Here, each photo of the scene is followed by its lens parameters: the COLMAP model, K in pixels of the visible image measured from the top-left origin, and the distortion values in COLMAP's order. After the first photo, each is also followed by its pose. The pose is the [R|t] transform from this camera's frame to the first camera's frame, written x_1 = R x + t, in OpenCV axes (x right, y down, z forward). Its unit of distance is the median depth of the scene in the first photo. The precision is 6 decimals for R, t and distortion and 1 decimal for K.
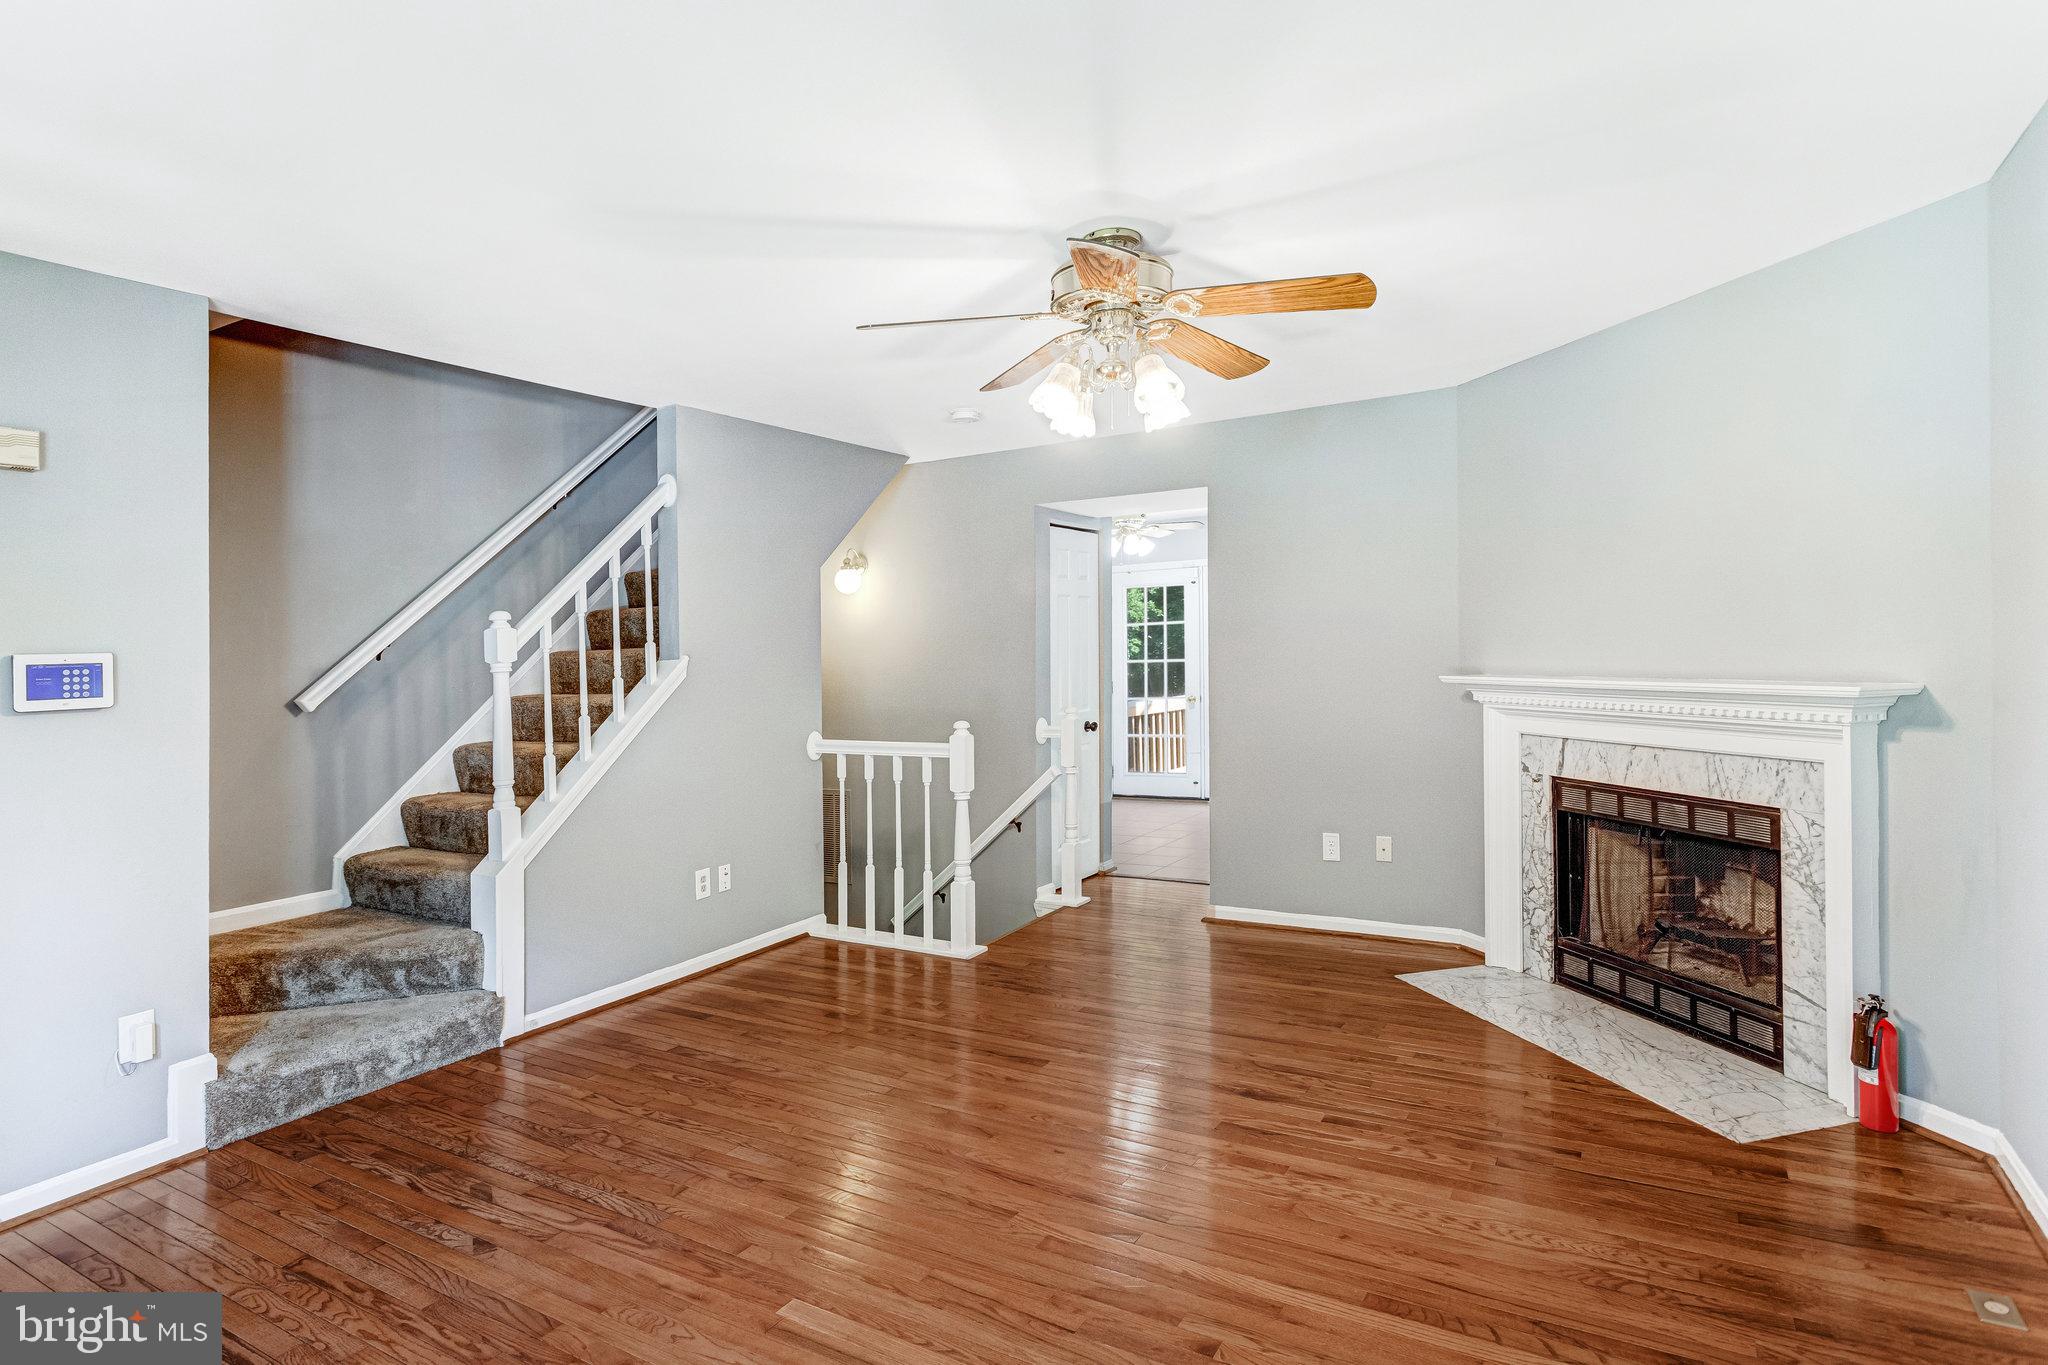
lens RADIAL K [[1126.5, 0, 1023.4], [0, 1126.5, 653.6], [0, 0, 1]] dist [-0.002439, 0.000734]
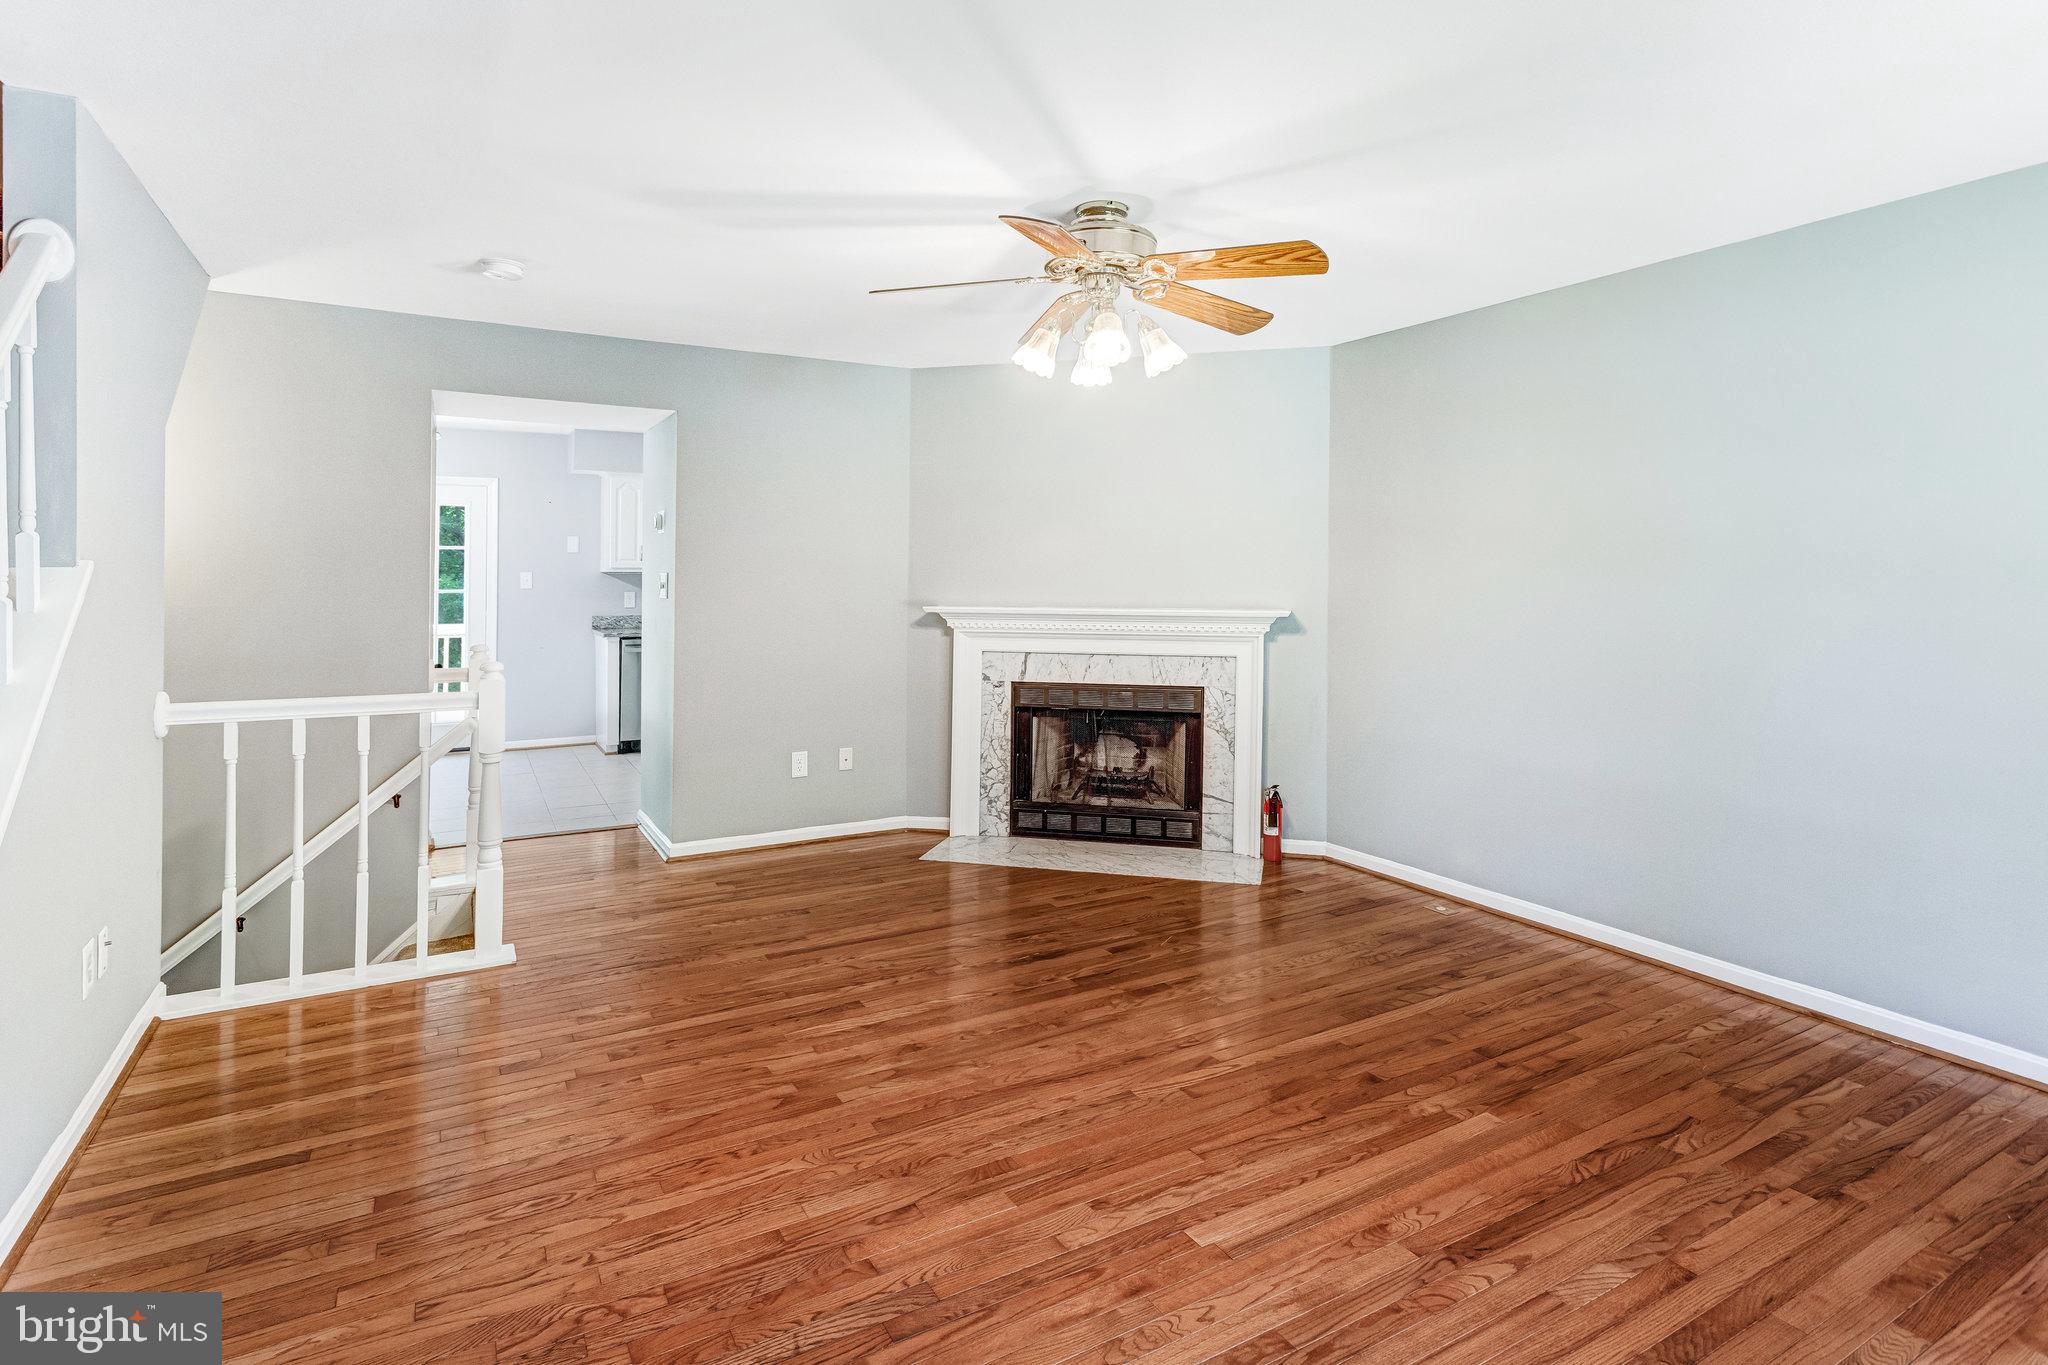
lens RADIAL K [[1033.6, 0, 1040.5], [0, 1033.6, 605.9], [0, 0, 1]] dist [0.001736, 0.000817]
pose [[0.470402, 0.008679, 0.882409, -0.642614], [-0.014546, 0.999892, -0.002080, 0.022546], [-0.882332, -0.011858, 0.470478, 0.423615]]
